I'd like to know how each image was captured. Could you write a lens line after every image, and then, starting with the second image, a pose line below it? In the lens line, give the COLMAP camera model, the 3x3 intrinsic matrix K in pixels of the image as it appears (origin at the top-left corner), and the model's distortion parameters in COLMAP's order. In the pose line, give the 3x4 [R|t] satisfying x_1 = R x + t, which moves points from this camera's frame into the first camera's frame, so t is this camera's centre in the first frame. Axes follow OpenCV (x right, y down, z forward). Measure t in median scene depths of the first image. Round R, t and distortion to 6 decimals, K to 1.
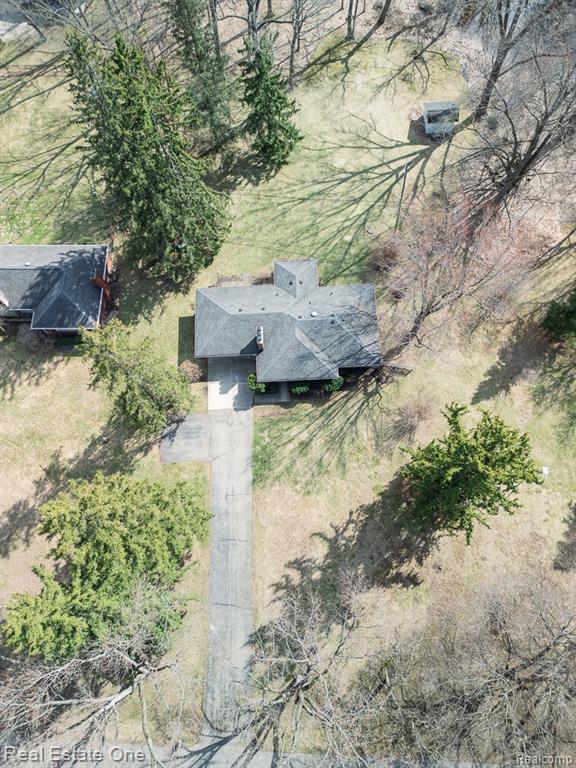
lens RADIAL K [[532.4, 0, 282.7], [0, 532.4, 382.4], [0, 0, 1]] dist [0.079367, -0.068606]
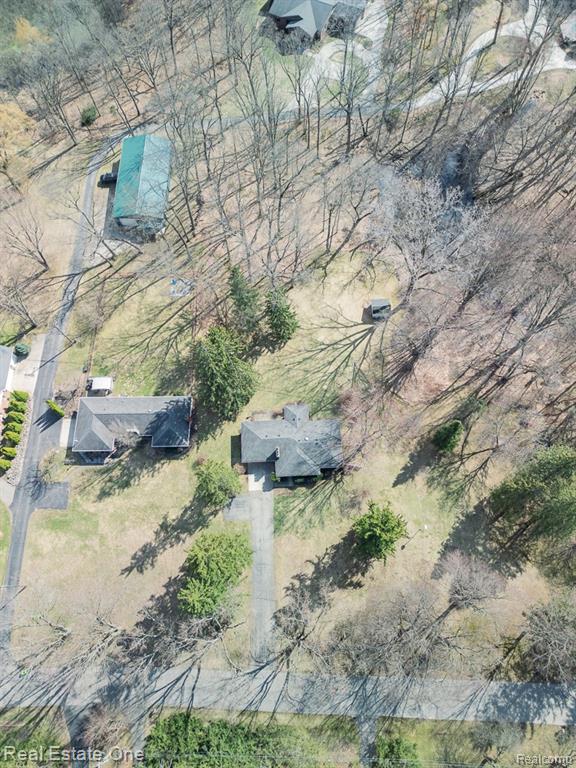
lens RADIAL K [[532.4, 0, 283.4], [0, 532.4, 381.5], [0, 0, 1]] dist [0.079367, -0.068606]
pose [[0.999877, -0.000438, 0.015677, -0.049442], [0.000895, 0.999574, -0.029184, -0.268816], [-0.015657, 0.029195, 0.999451, -0.831730]]
